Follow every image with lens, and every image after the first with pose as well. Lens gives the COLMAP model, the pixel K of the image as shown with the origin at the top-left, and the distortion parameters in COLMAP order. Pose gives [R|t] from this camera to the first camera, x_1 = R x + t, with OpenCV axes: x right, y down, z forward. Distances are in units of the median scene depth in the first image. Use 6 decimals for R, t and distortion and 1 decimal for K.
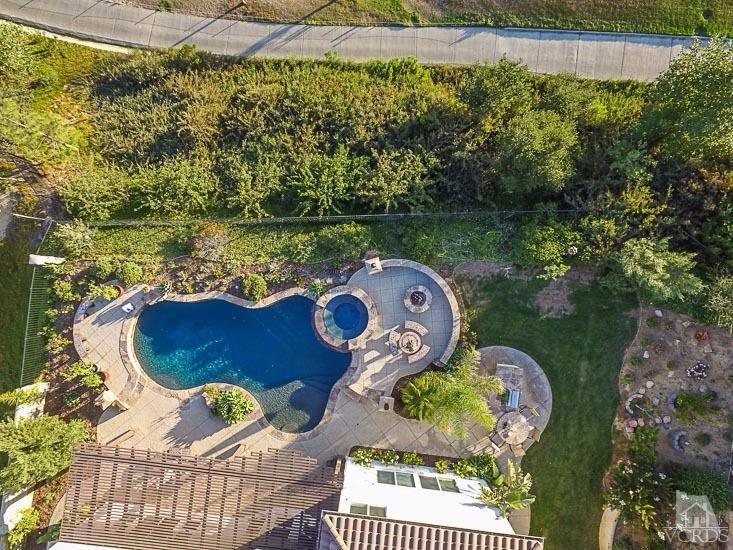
lens RADIAL K [[423.4, 0, 366.5], [0, 423.4, 275.0], [0, 0, 1]] dist [-0.001606, 0.000630]
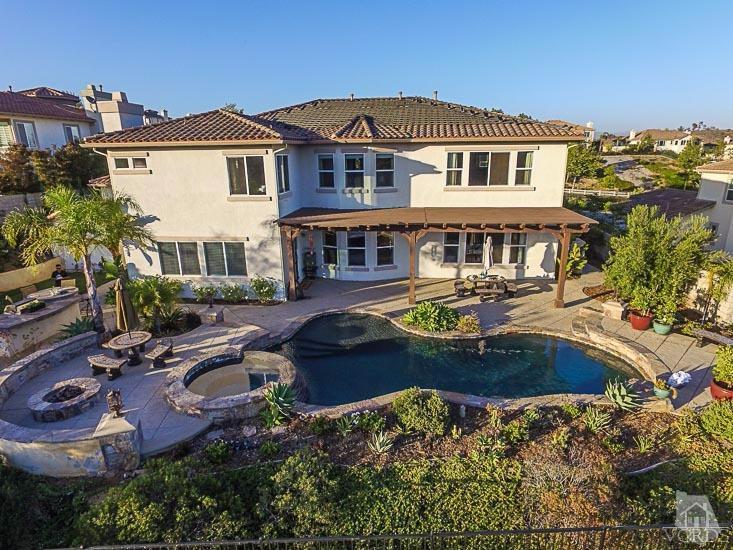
lens RADIAL K [[423.4, 0, 366.5], [0, 423.4, 275.0], [0, 0, 1]] dist [-0.001606, 0.000630]
pose [[-0.999764, 0.021730, 0.000701, -0.207813], [-0.005704, -0.293290, 0.956006, -0.344936], [0.020980, 0.955776, 0.293345, 0.731093]]
